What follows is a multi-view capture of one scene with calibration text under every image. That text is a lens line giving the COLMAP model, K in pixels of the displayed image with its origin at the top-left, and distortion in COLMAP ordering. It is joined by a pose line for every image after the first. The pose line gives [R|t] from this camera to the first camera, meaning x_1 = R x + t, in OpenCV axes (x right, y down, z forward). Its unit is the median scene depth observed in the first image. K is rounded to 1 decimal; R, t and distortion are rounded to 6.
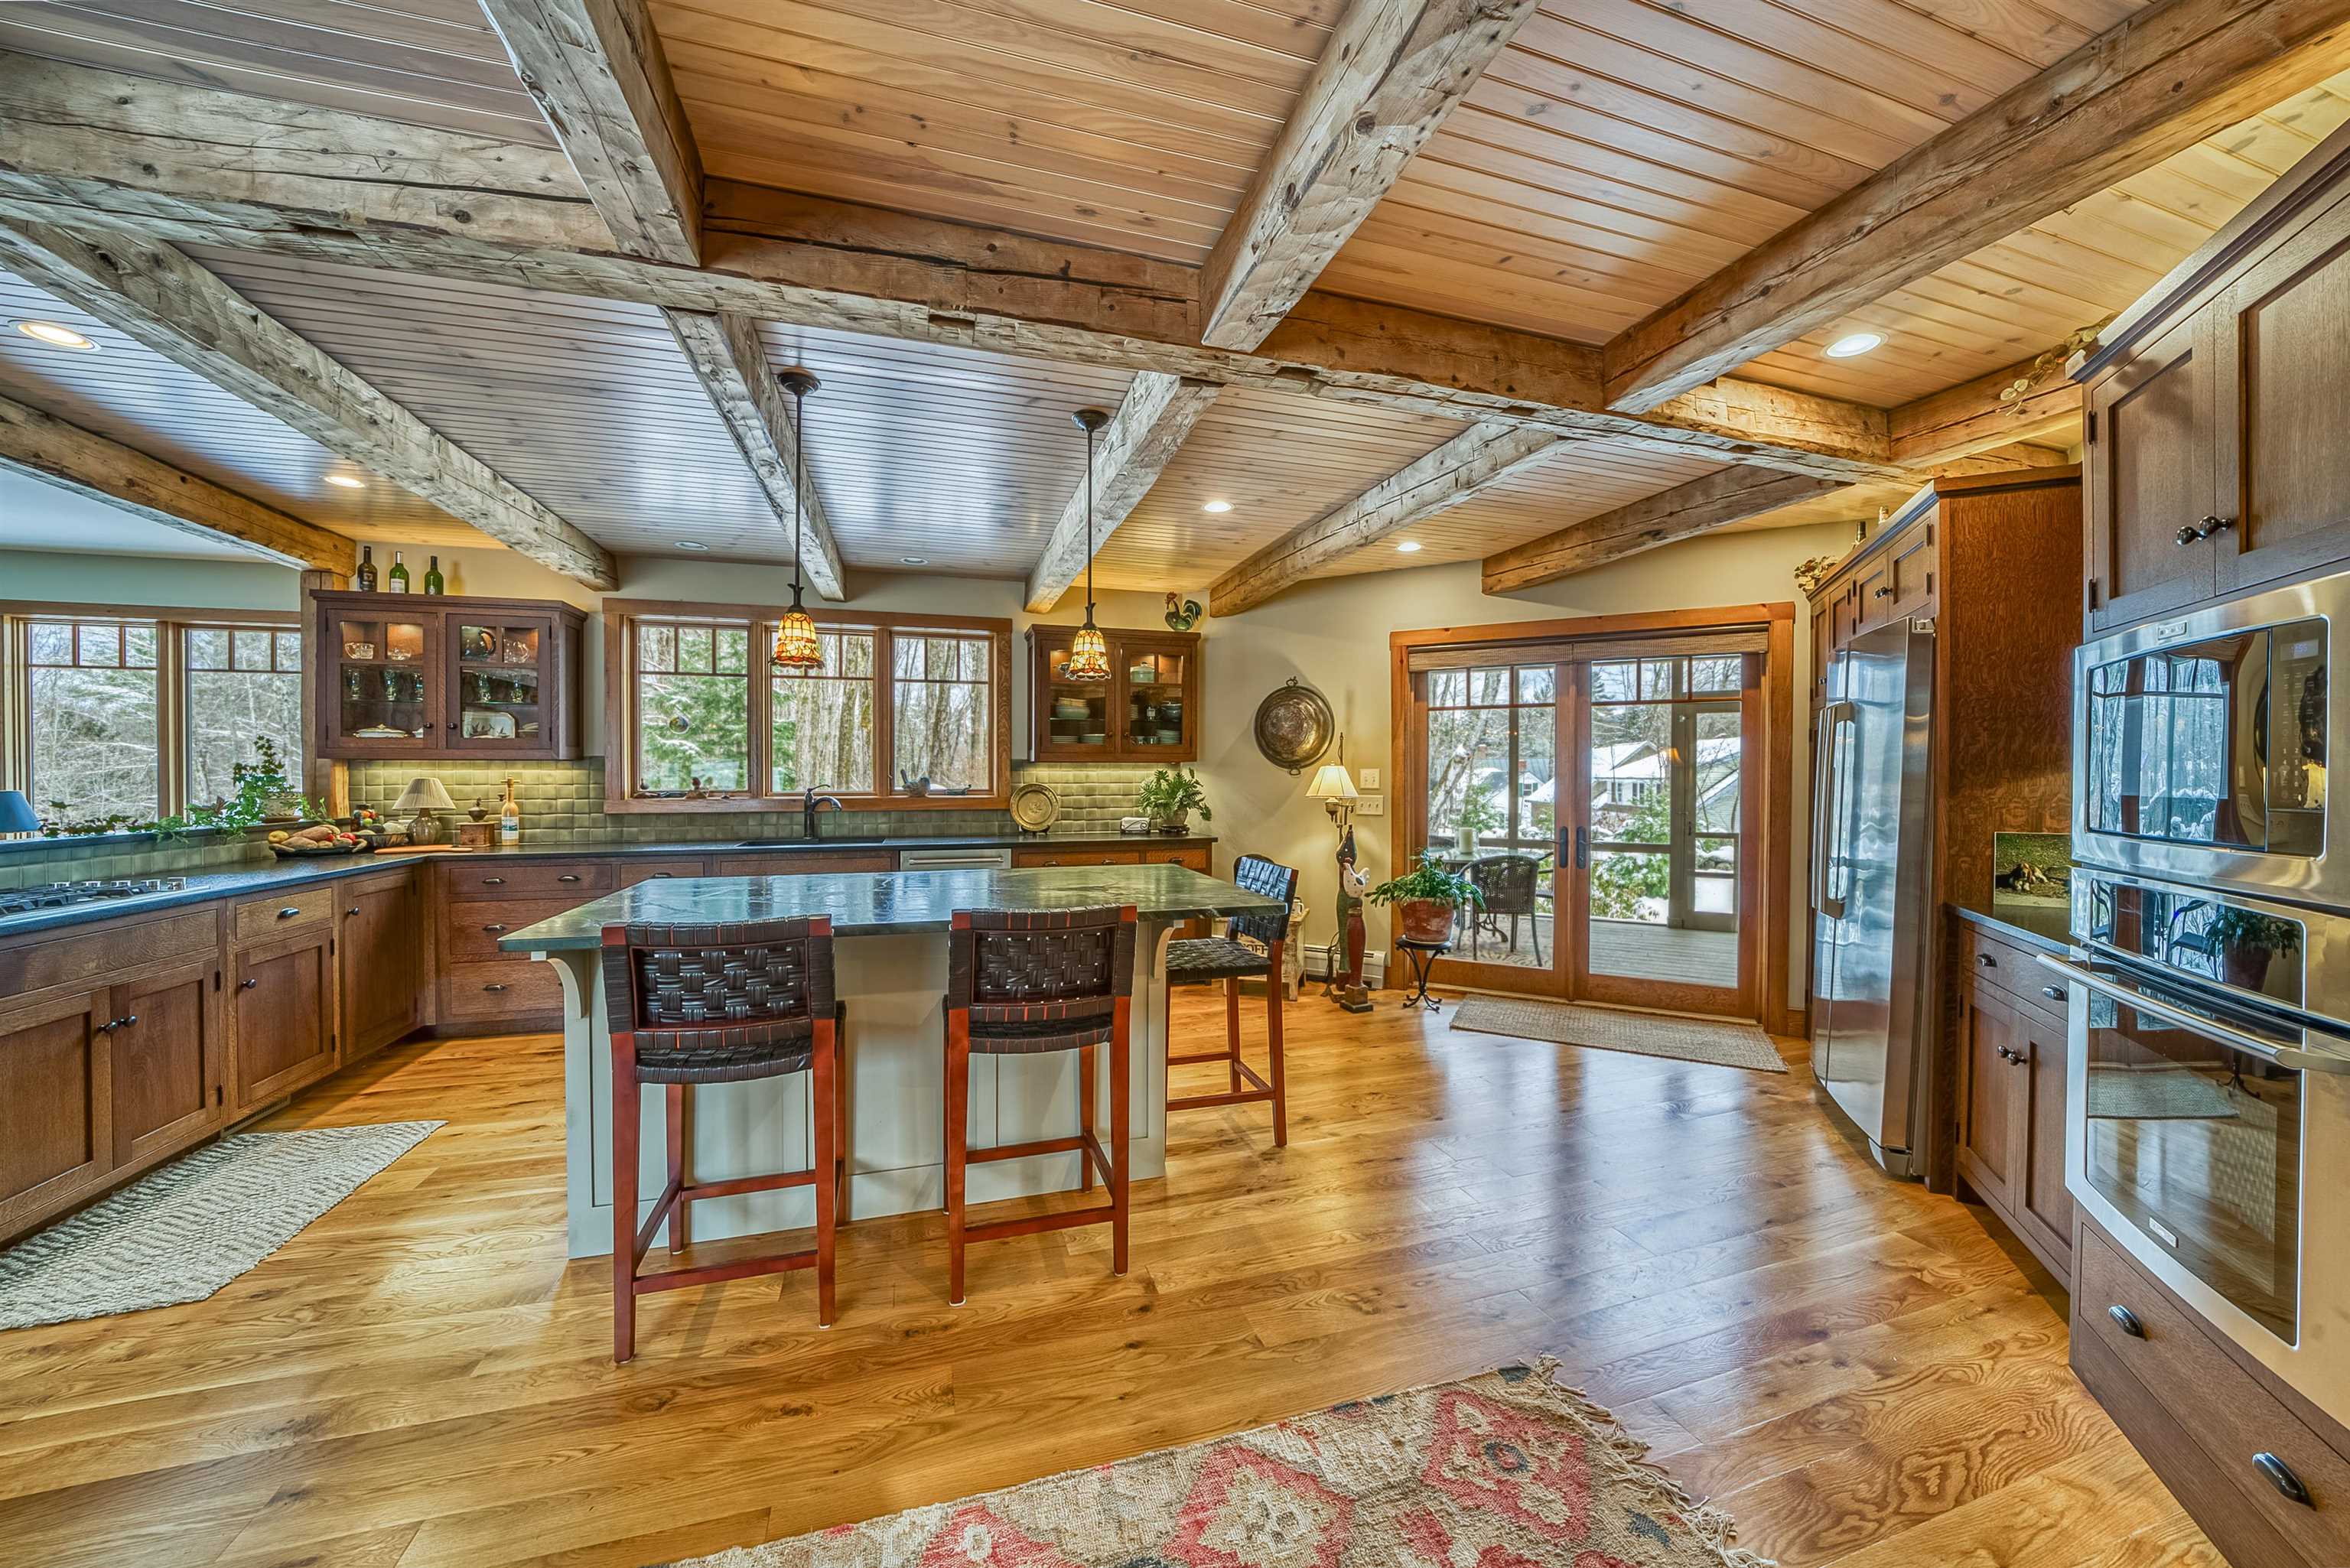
lens RADIAL K [[824.1, 0, 1174.6], [0, 824.1, 782.7], [0, 0, 1]] dist [-0.024880, 0.002578]
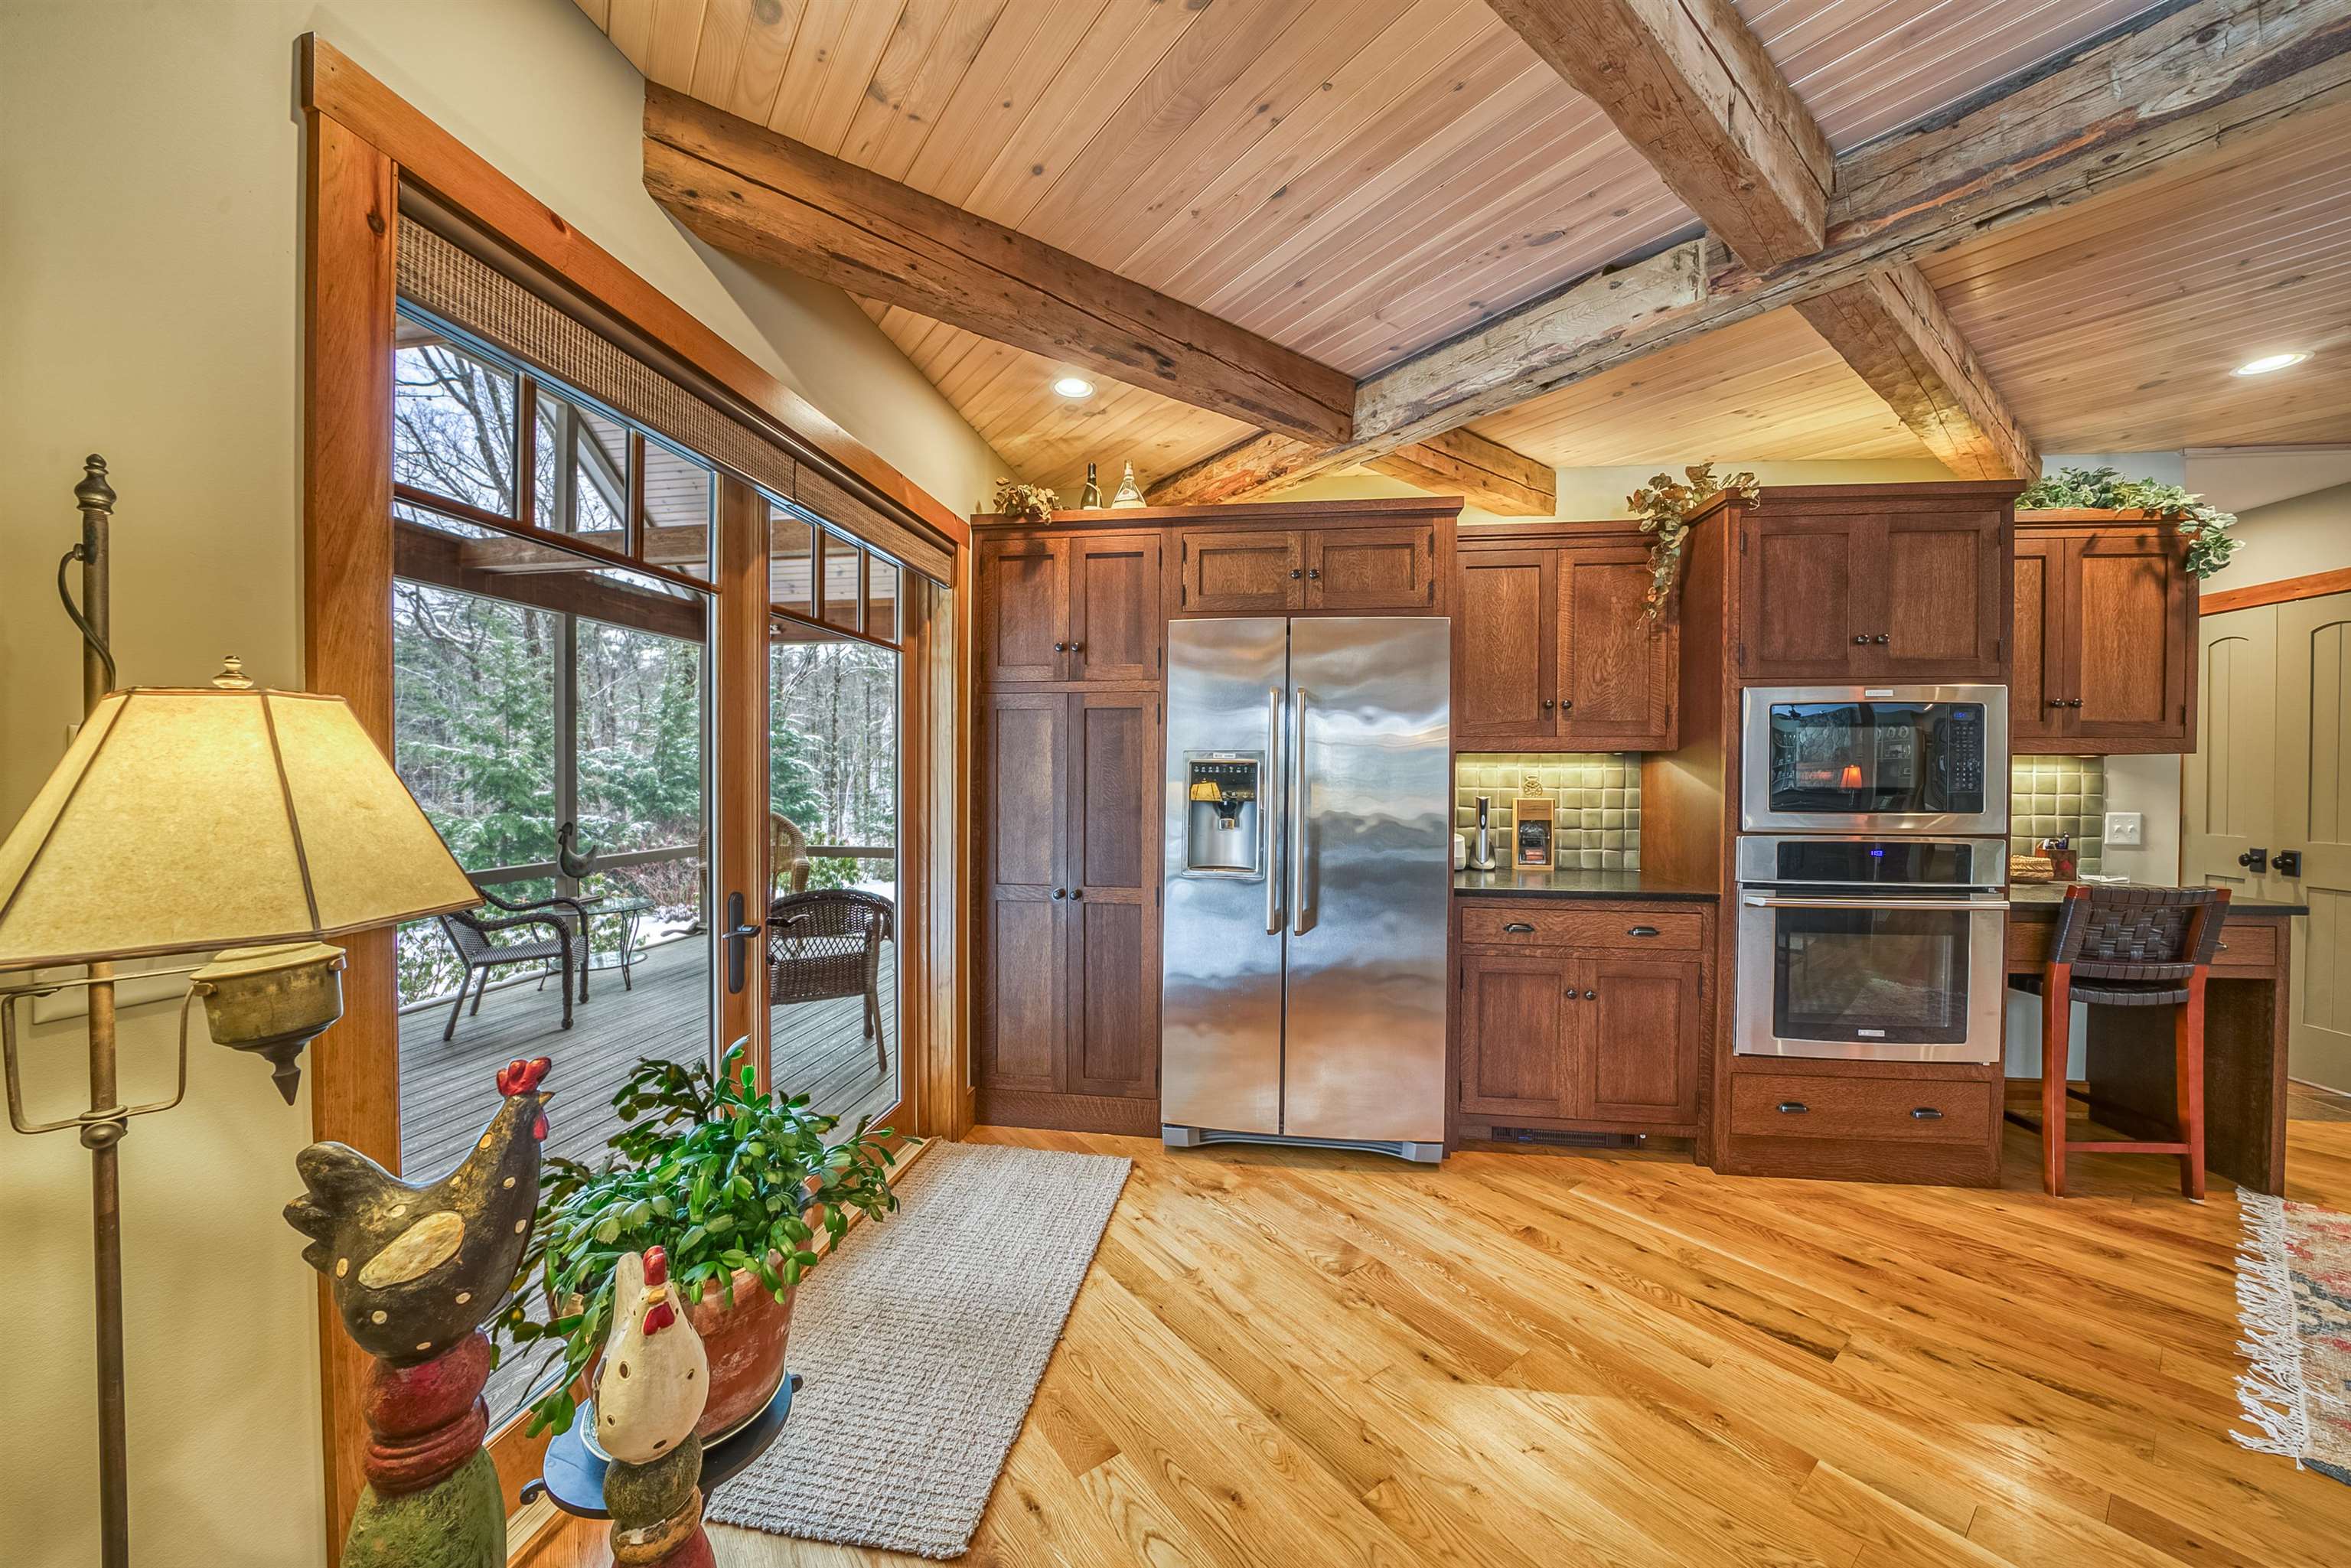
lens RADIAL K [[824.5, 0, 1183.3], [0, 824.5, 781.9], [0, 0, 1]] dist [-0.024880, 0.002578]
pose [[-0.331920, -0.015573, 0.943179, 0.016580], [0.001755, 0.999852, 0.017126, -0.008721], [-0.943306, 0.007340, -0.331843, 0.916695]]
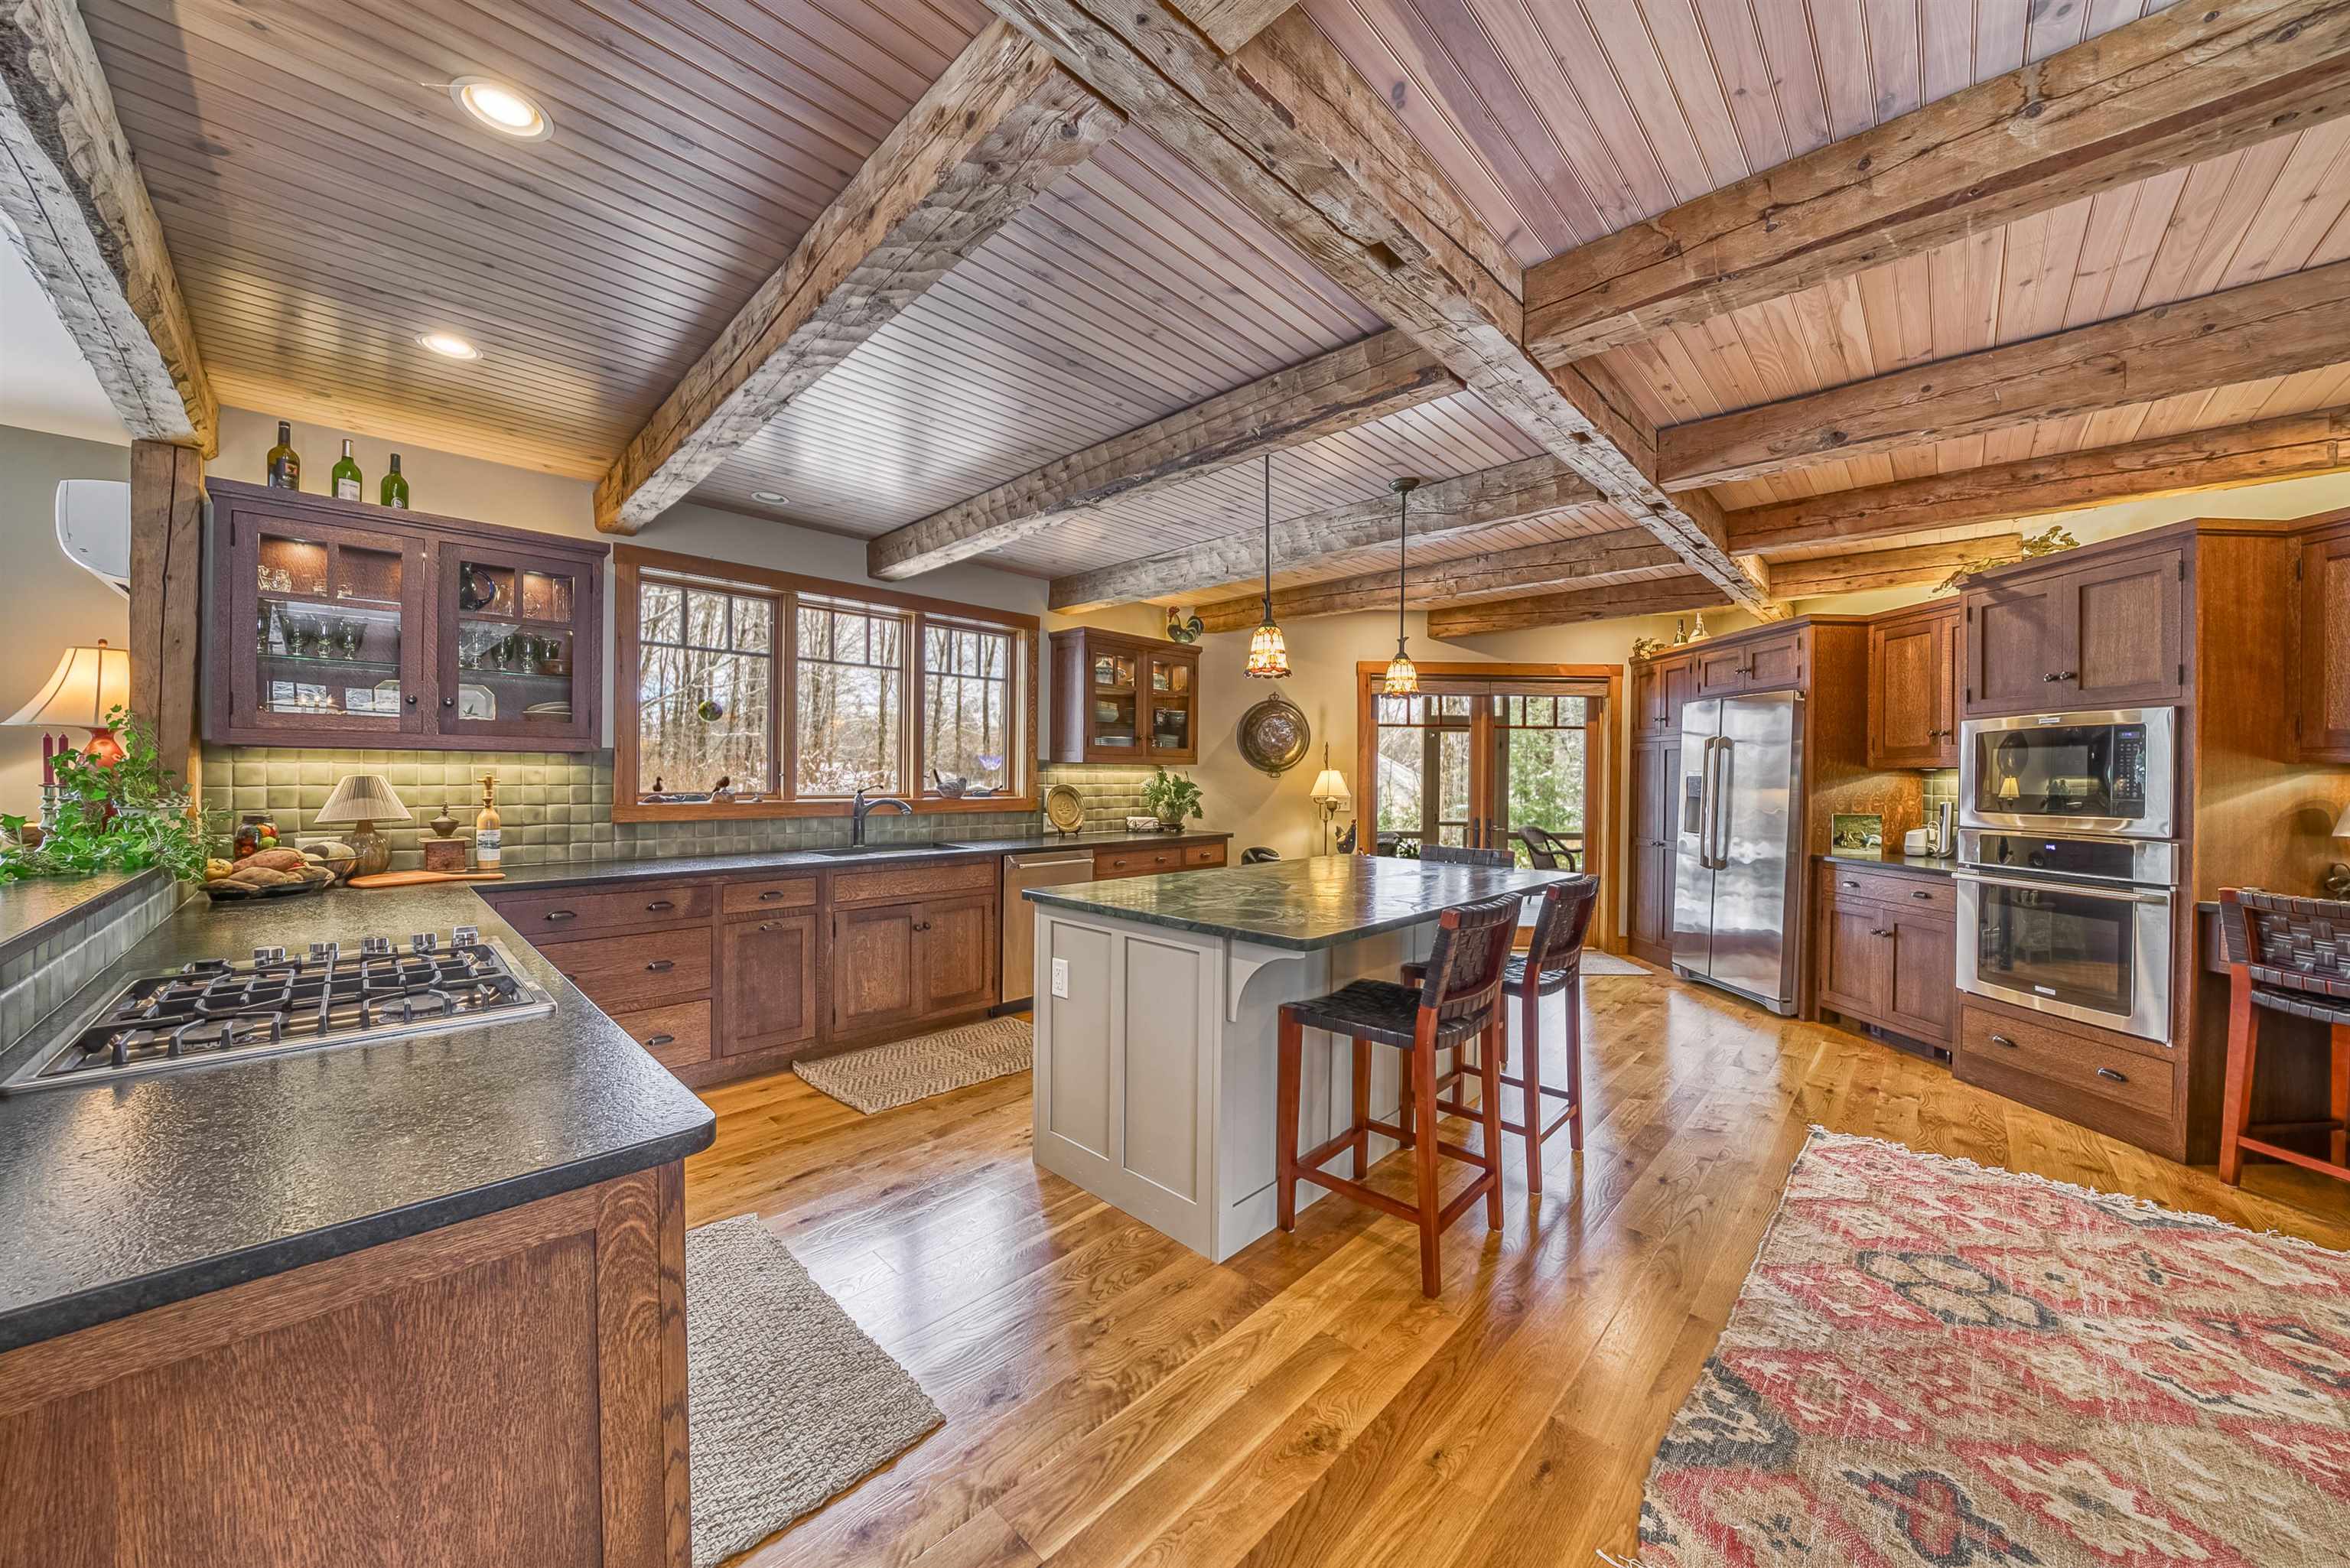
lens RADIAL K [[824.1, 0, 1176.4], [0, 824.1, 784.3], [0, 0, 1]] dist [-0.024880, 0.002578]
pose [[0.873918, 0.002142, 0.486069, -0.597022], [-0.004055, 0.999988, 0.002883, -0.002763], [-0.486057, -0.004490, 0.873915, 0.066613]]
